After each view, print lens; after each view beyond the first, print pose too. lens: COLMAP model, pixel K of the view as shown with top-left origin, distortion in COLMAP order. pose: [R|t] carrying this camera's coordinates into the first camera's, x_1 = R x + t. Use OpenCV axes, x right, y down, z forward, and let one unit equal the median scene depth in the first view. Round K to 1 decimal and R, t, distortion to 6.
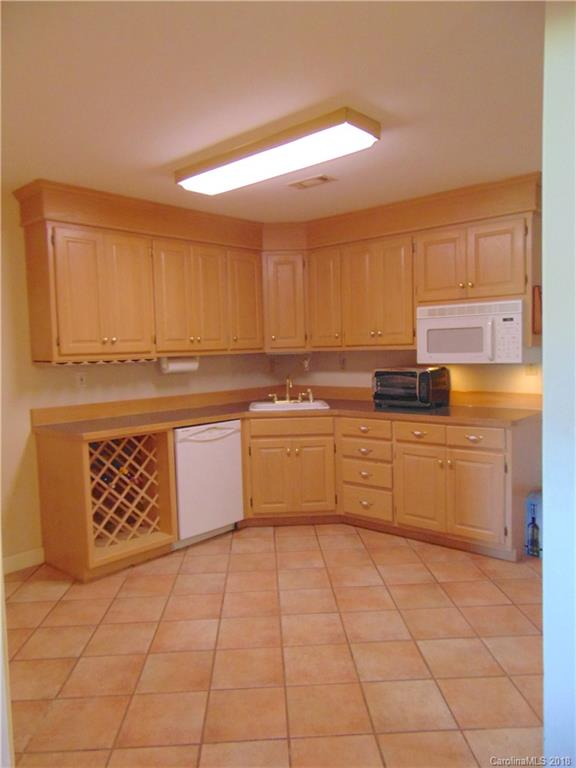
lens RADIAL K [[571.0, 0, 285.5], [0, 571.0, 383.5], [0, 0, 1]] dist [-0.024832, 0.039945]
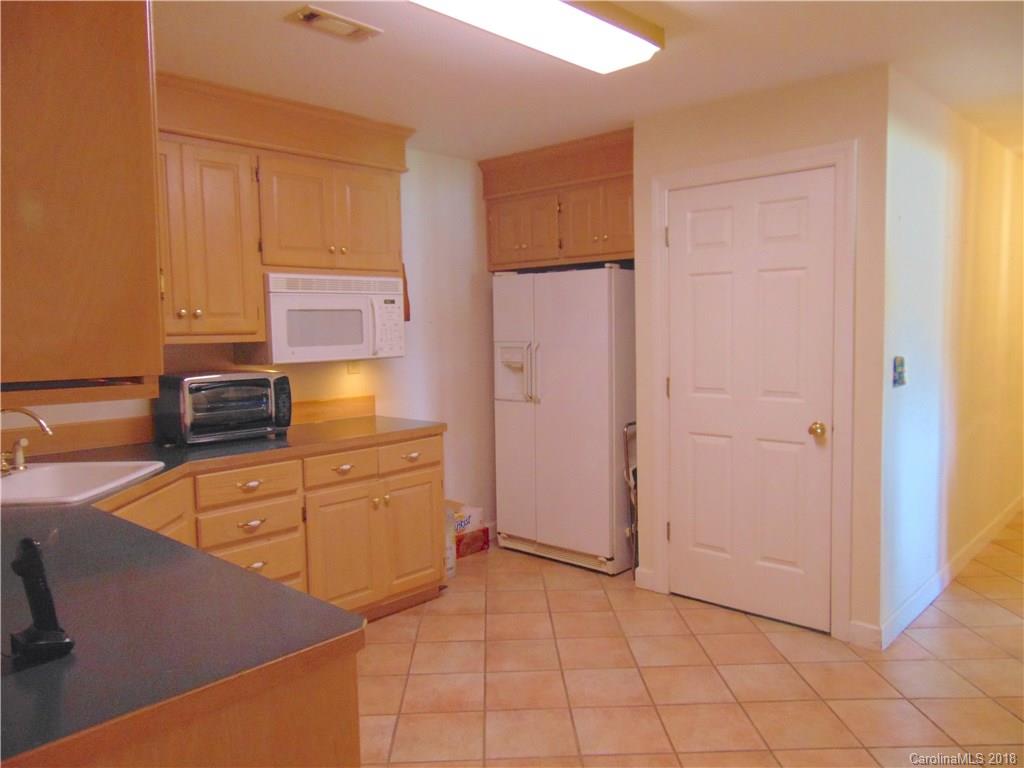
lens RADIAL K [[761.3, 0, 508.1], [0, 761.3, 382.4], [0, 0, 1]] dist [-0.024832, 0.039945]
pose [[0.018170, -0.052250, 0.998469, -0.626511], [0.081370, 0.995398, 0.050608, -0.039075], [-0.996518, 0.080325, 0.022338, 0.780411]]
